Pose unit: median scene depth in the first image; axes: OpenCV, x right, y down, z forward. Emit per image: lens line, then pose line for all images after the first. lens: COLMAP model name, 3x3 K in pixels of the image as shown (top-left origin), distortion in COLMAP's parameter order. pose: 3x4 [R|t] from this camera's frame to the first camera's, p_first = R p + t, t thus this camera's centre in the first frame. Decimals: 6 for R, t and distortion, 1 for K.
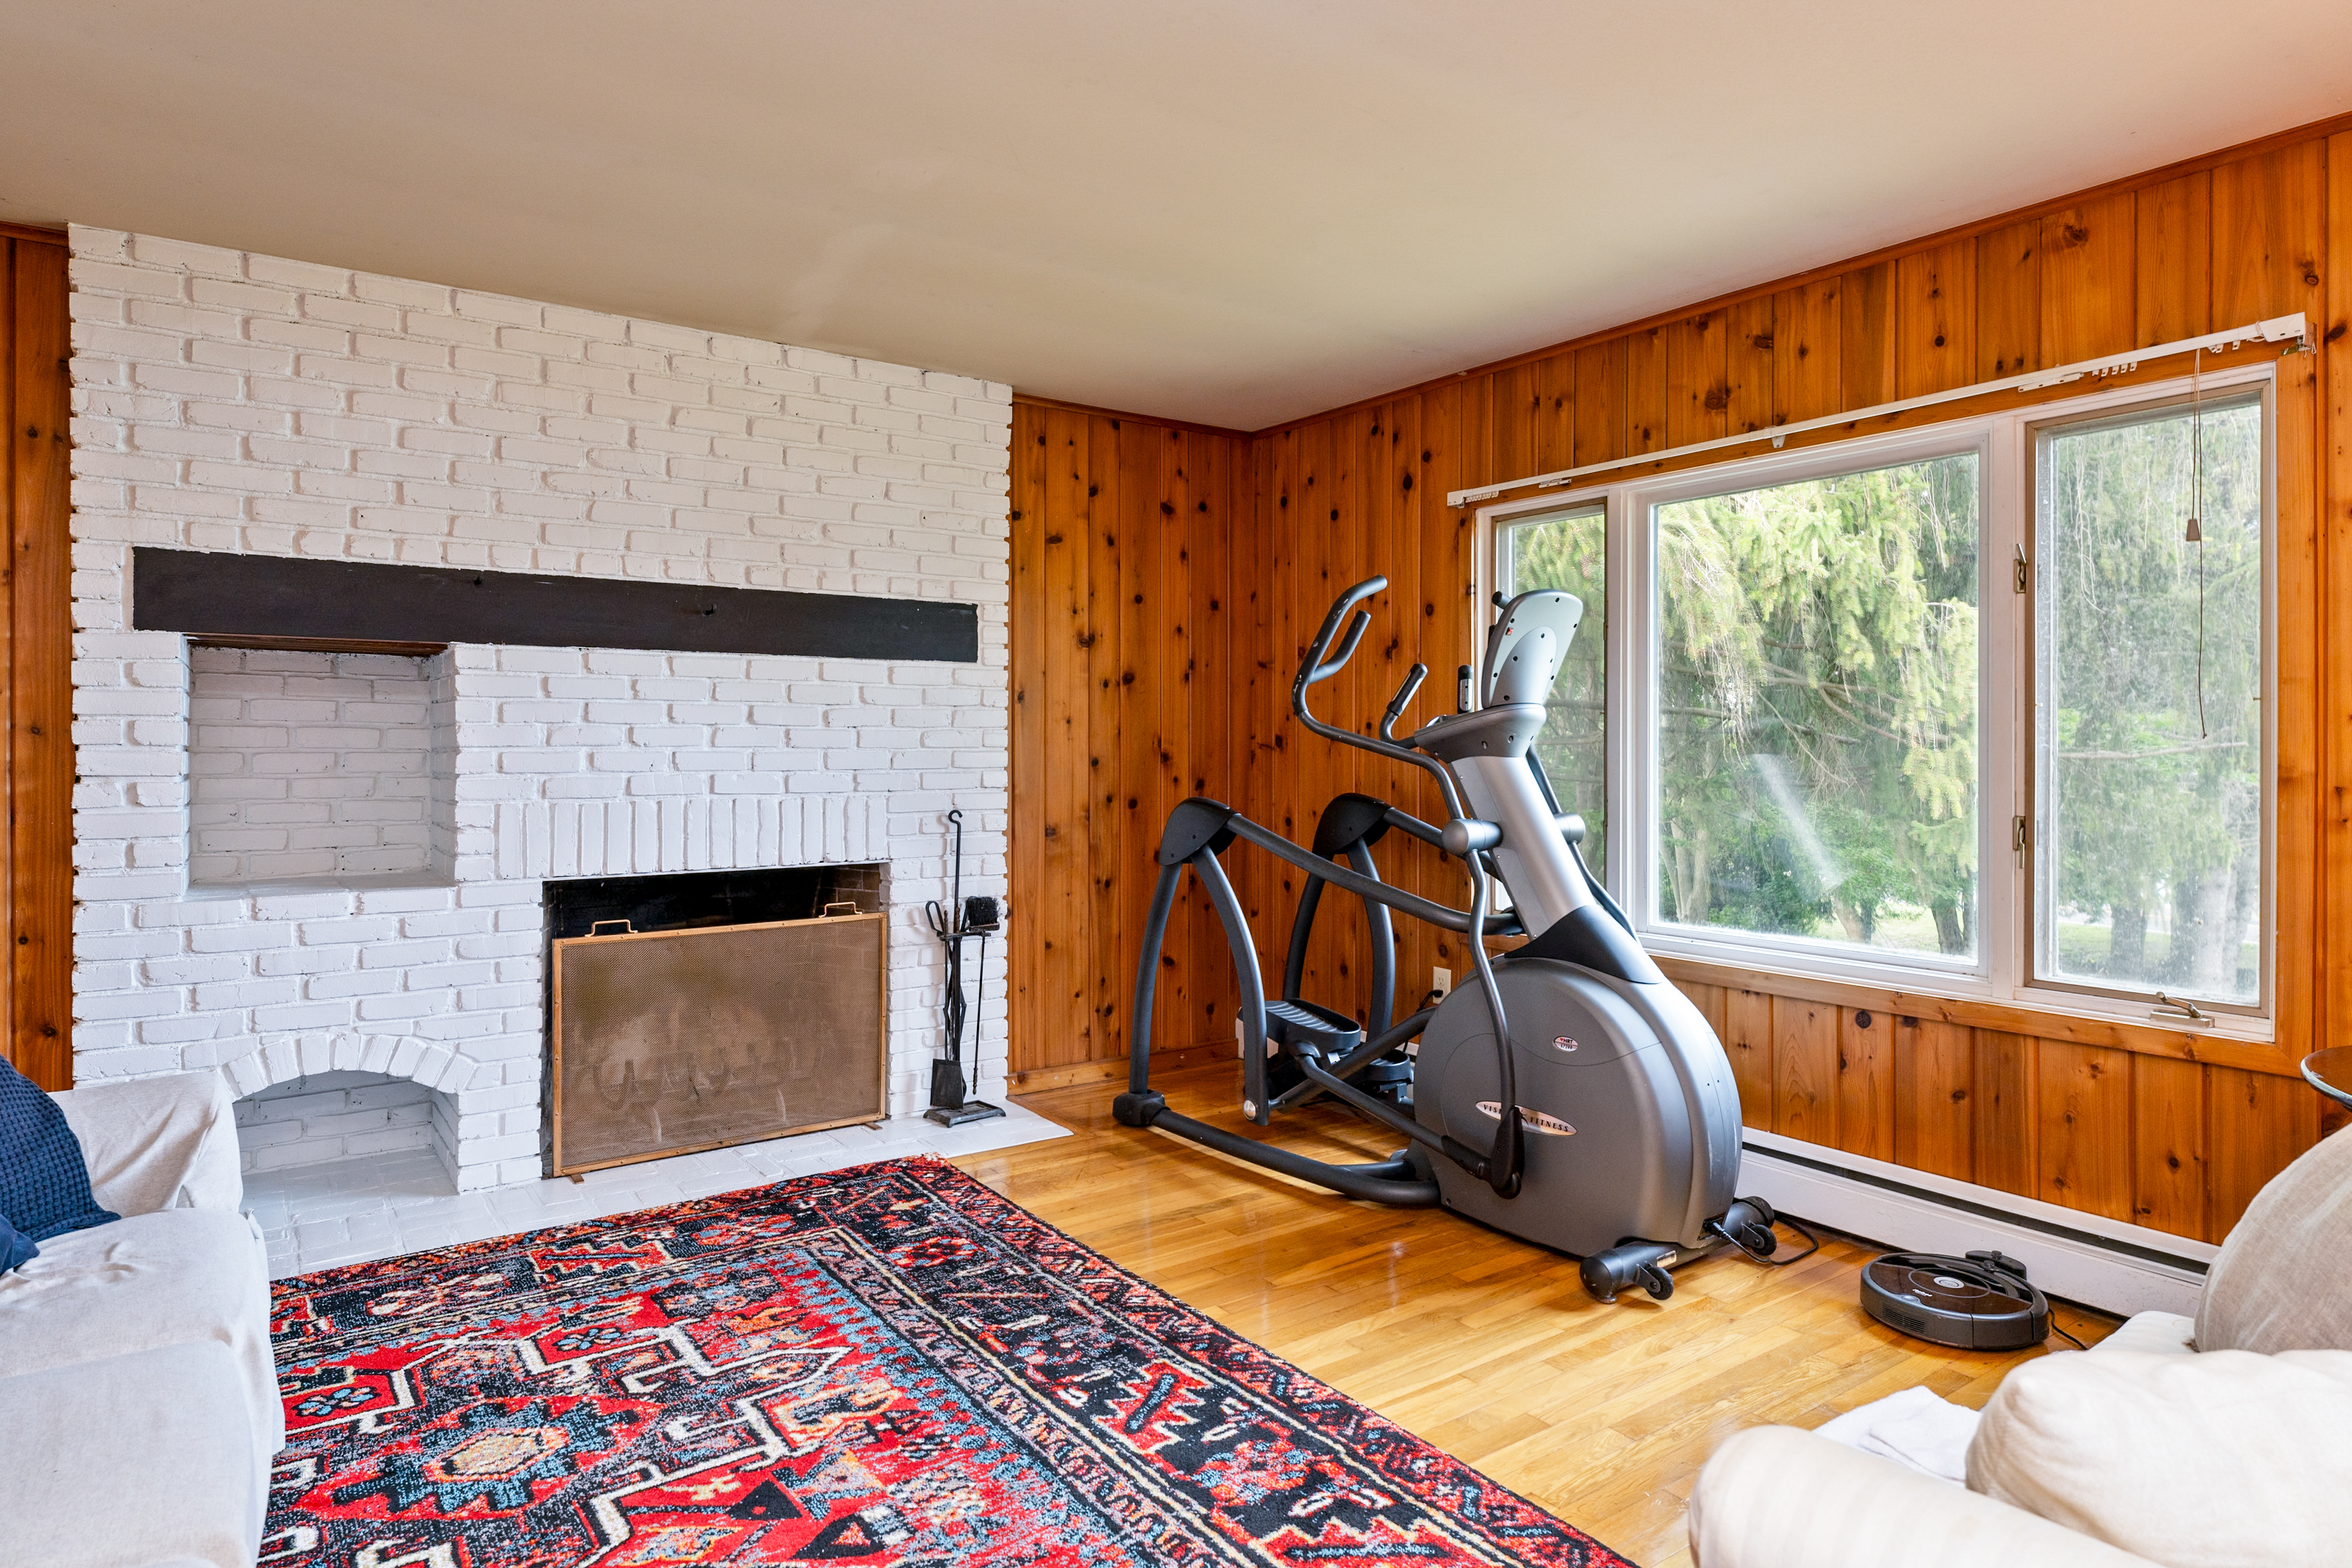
lens RADIAL K [[1343.4, 0, 1152.5], [0, 1343.4, 745.9], [0, 0, 1]] dist [0.004365, -0.000180]
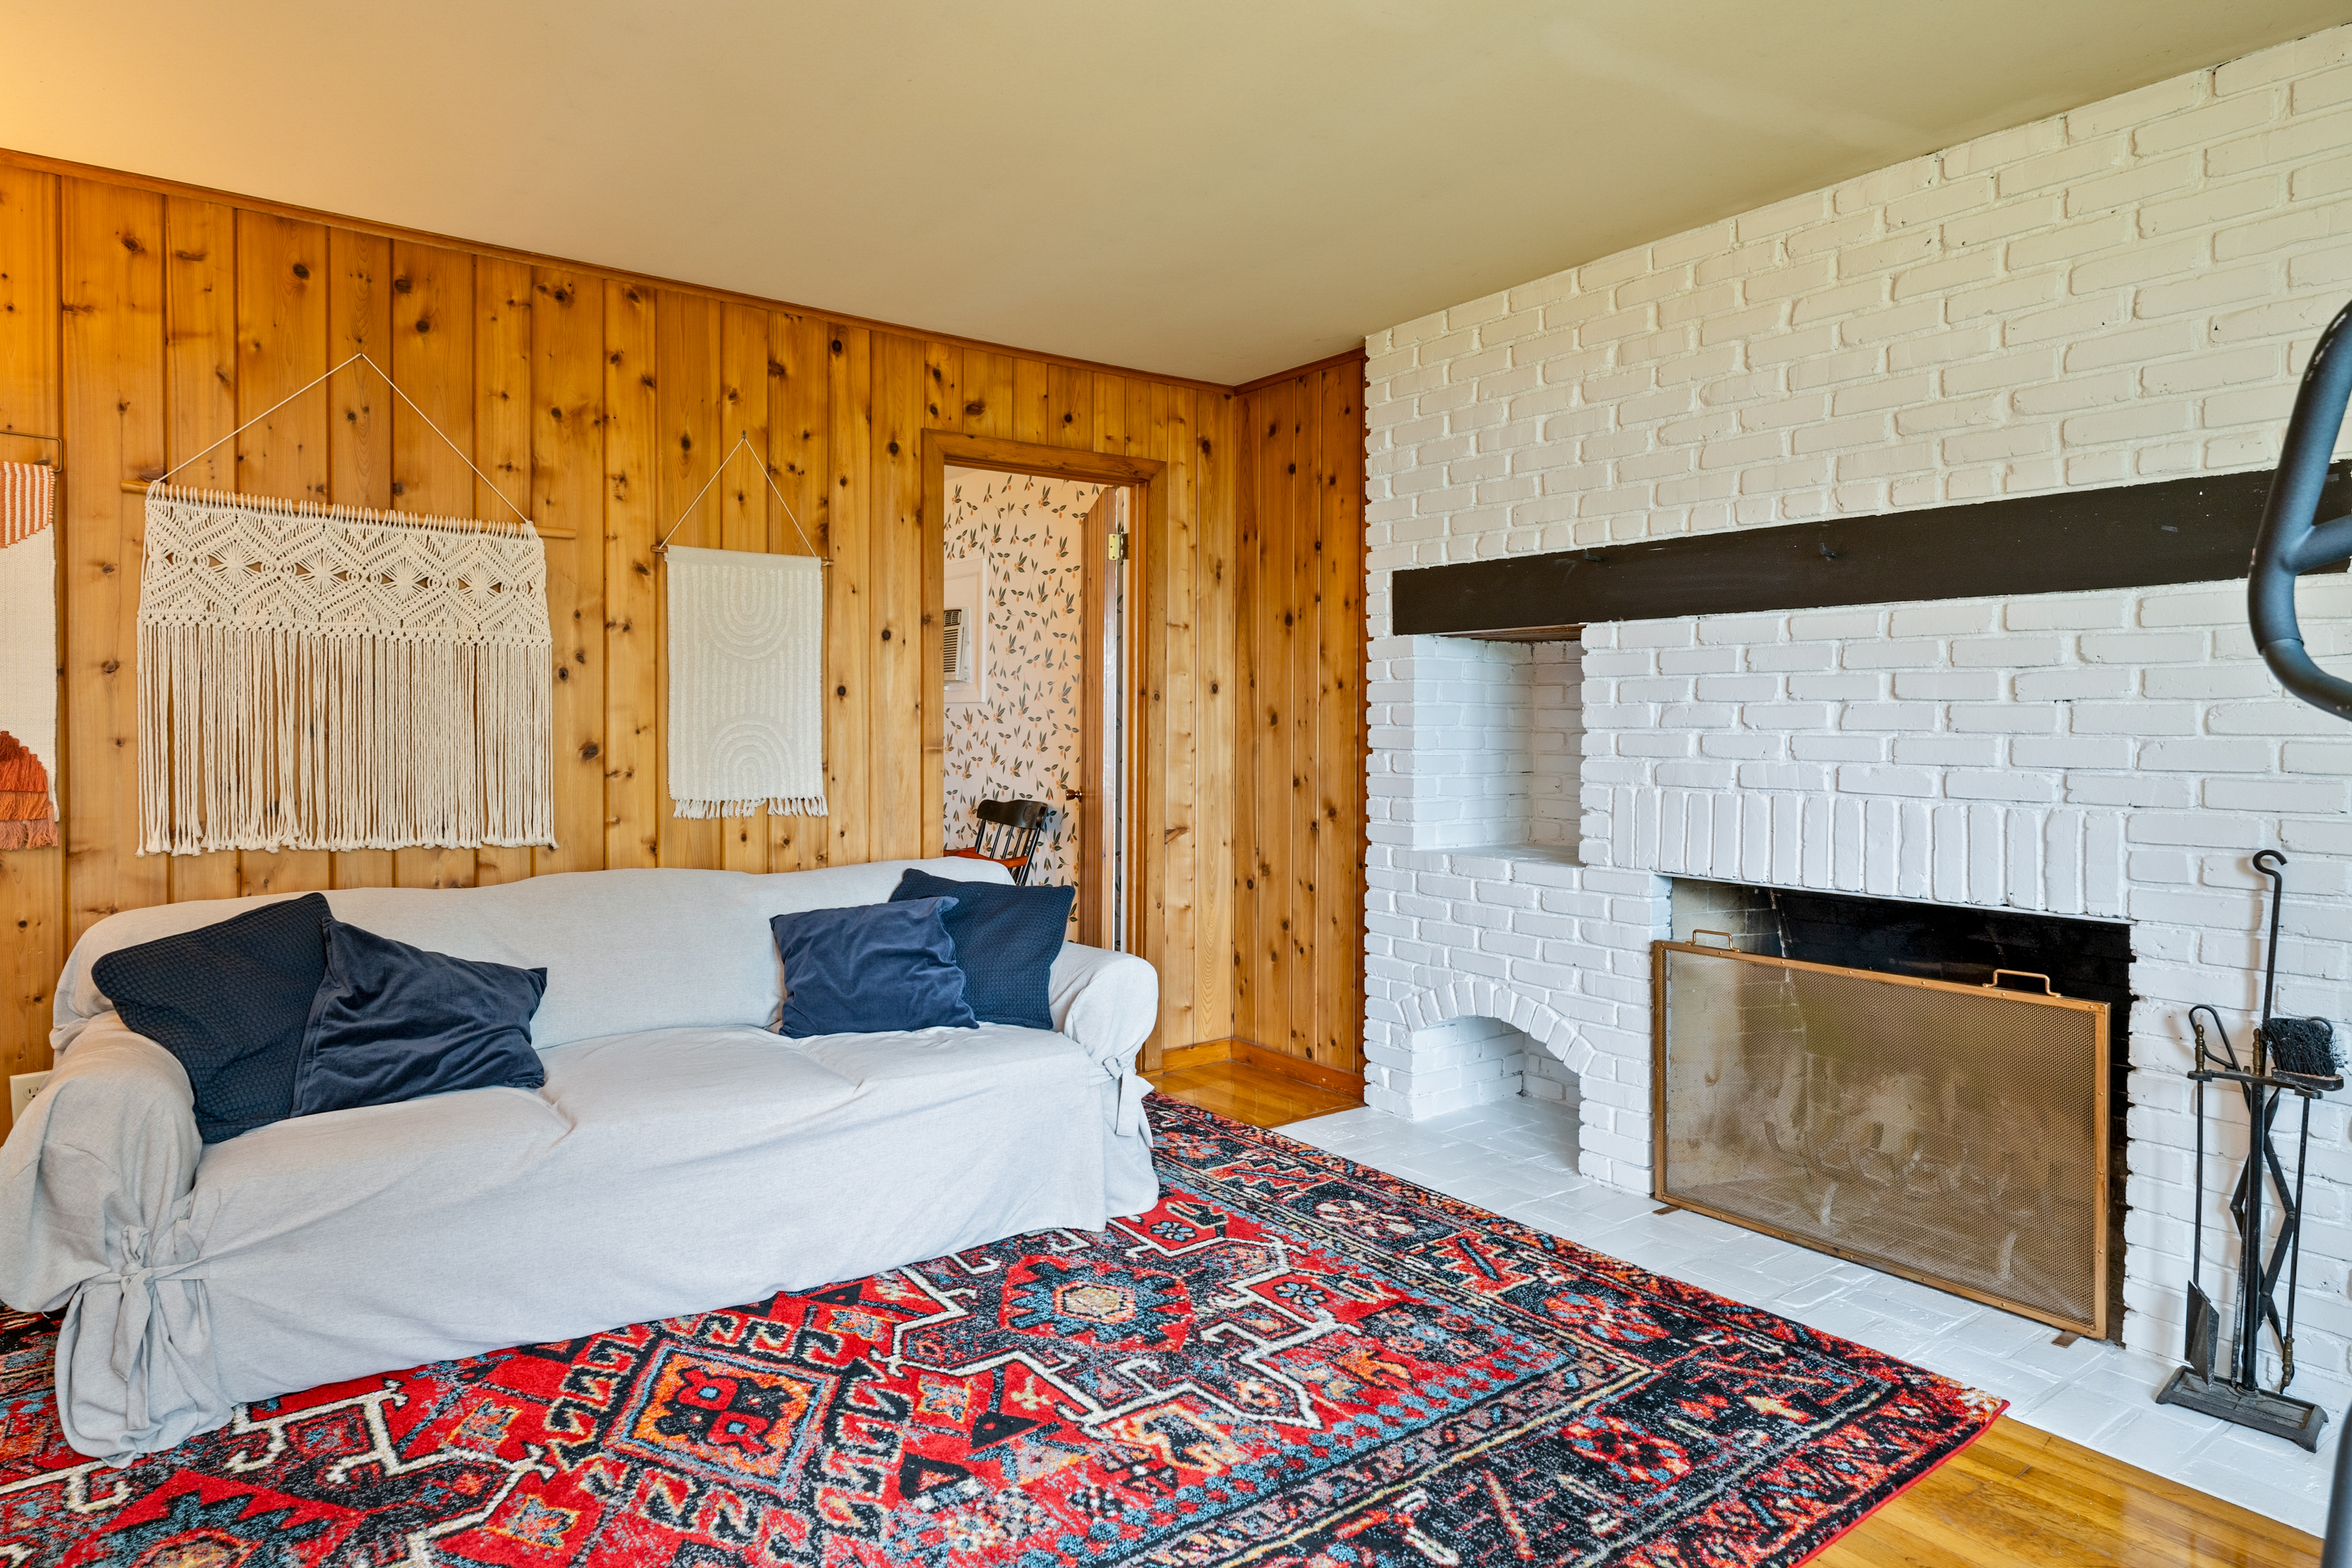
lens RADIAL K [[1343.4, 0, 1152.5], [0, 1343.4, 745.9], [0, 0, 1]] dist [0.004365, -0.000180]
pose [[0.030229, 0.017510, -0.999390, 0.573184], [-0.005796, 0.999833, 0.017342, -0.001908], [0.999526, 0.005268, 0.030326, 0.794756]]
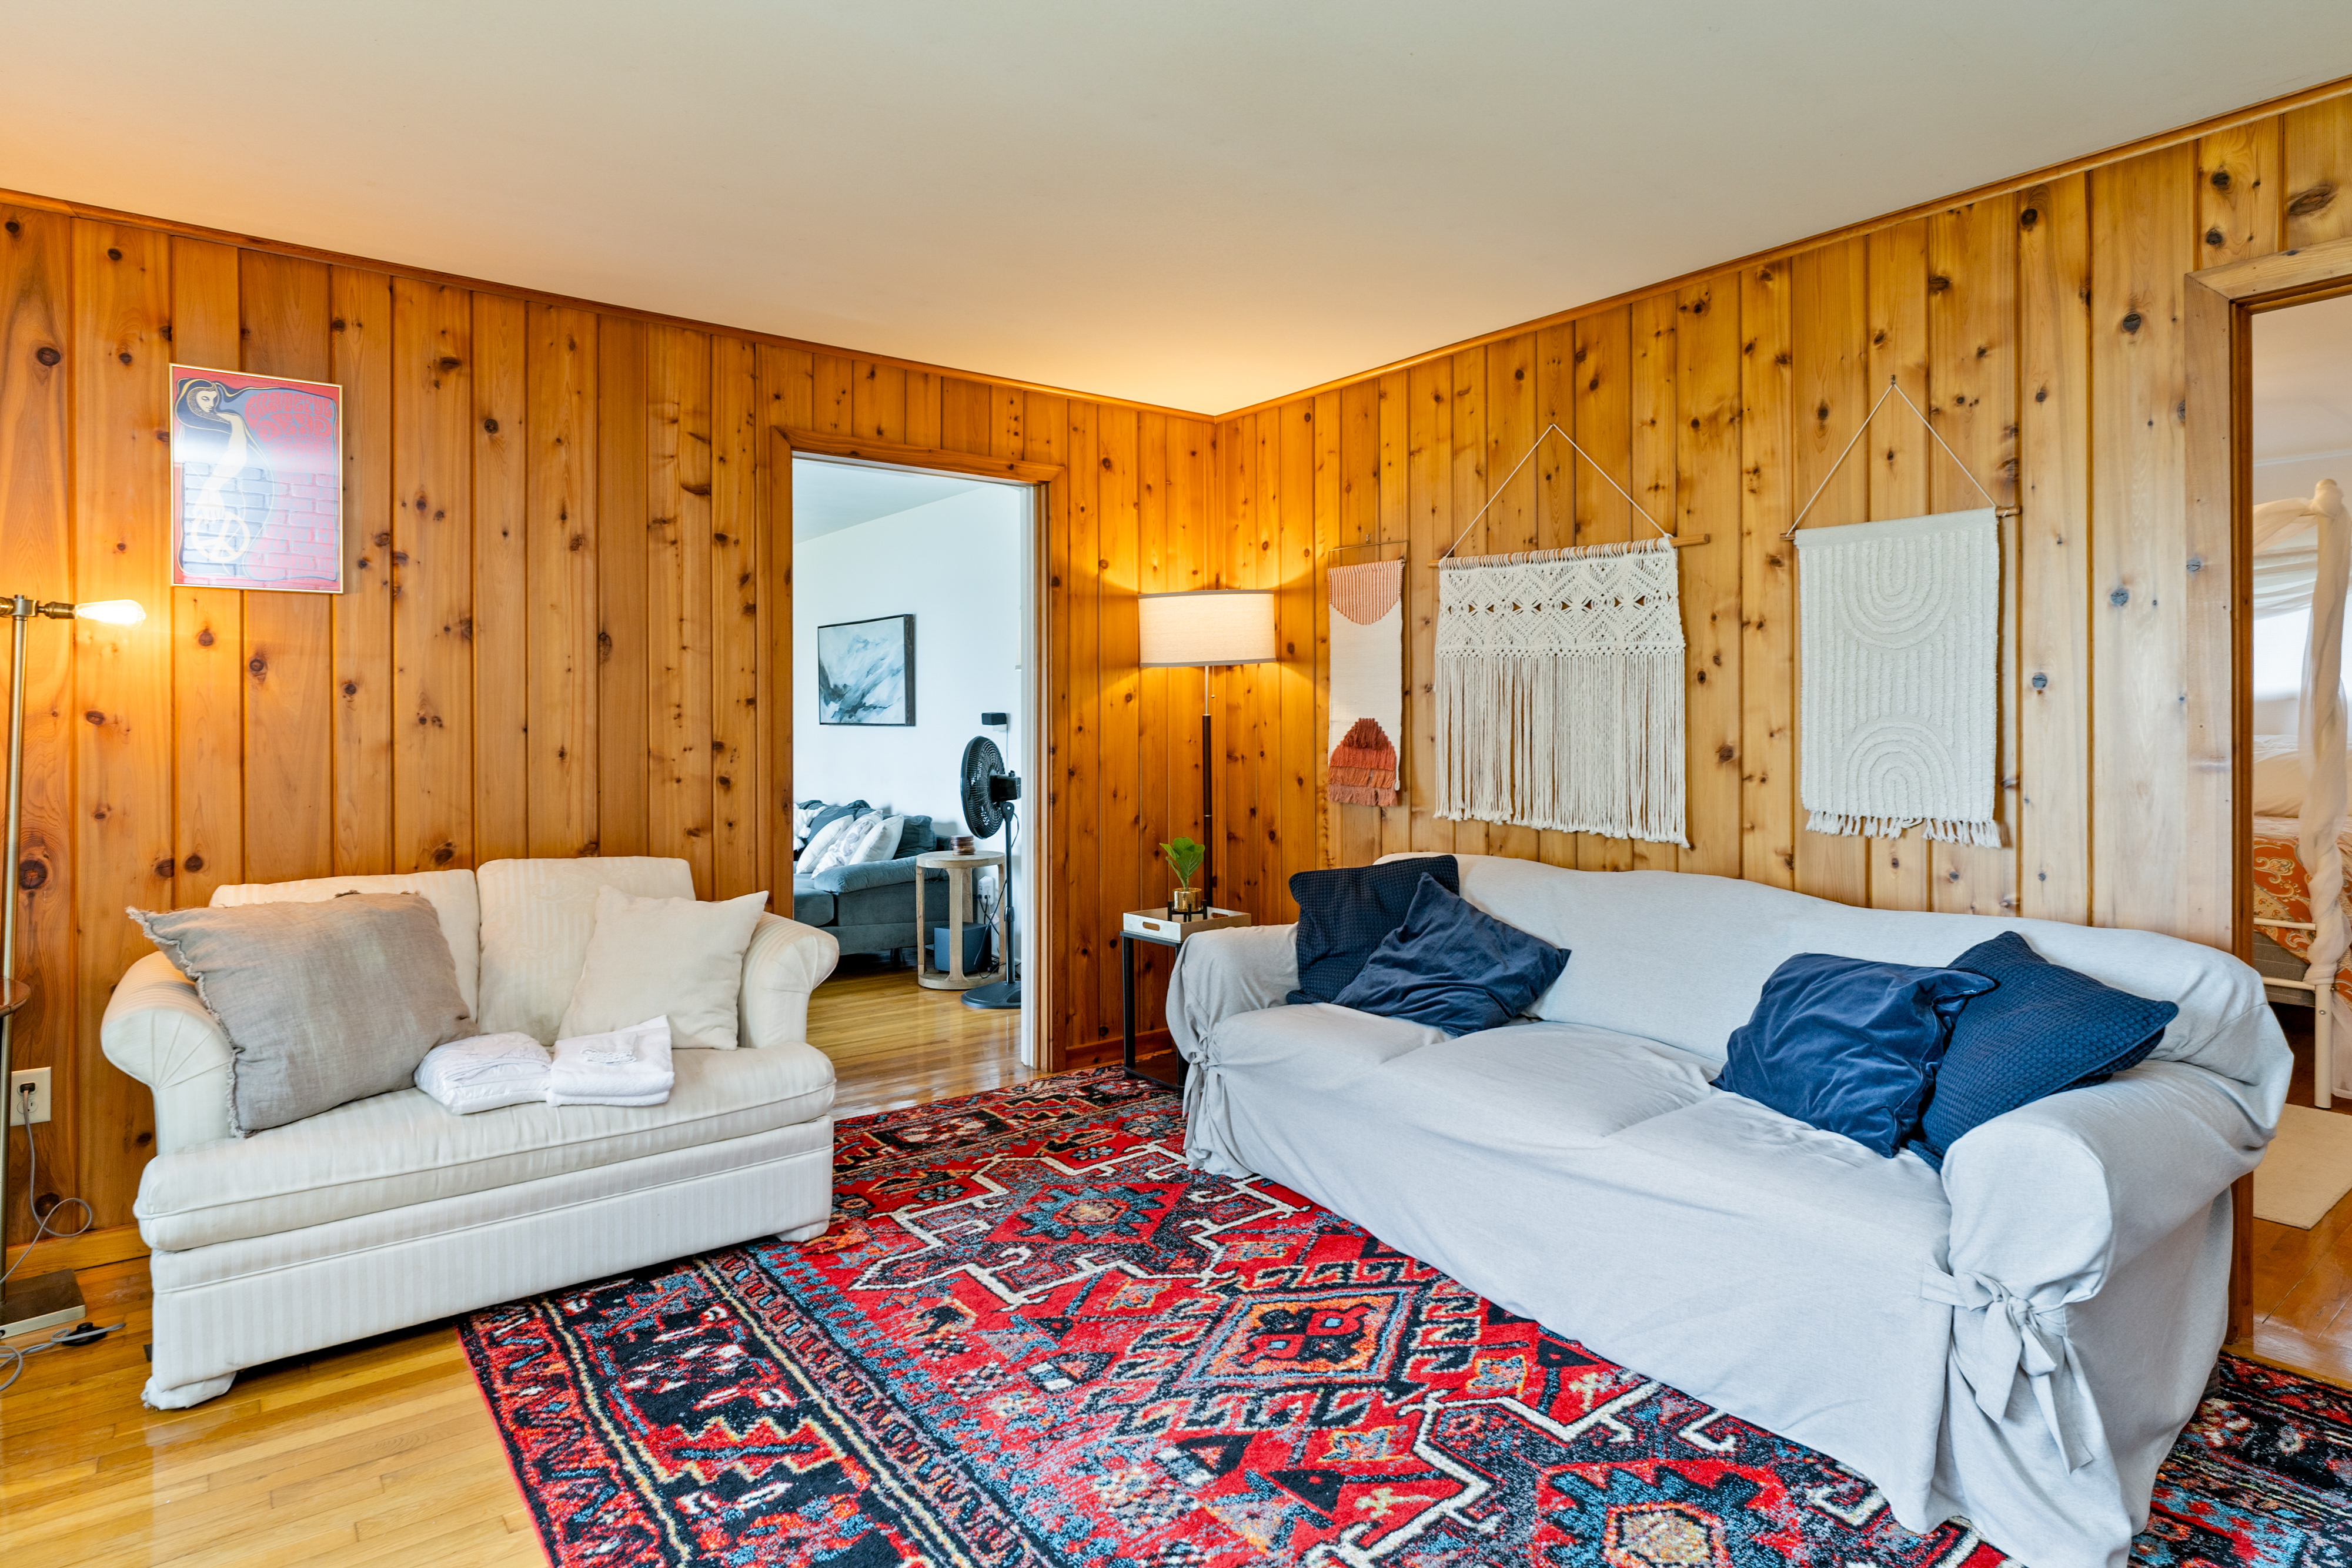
lens RADIAL K [[1260.4, 0, 1180.5], [0, 1260.4, 716.6], [0, 0, 1]] dist [-0.000382, -0.000128]
pose [[-0.998499, 0.002199, -0.054725, -0.101472], [0.002279, 0.999996, -0.001393, -0.006023], [0.054722, -0.001516, -0.998500, 1.412109]]
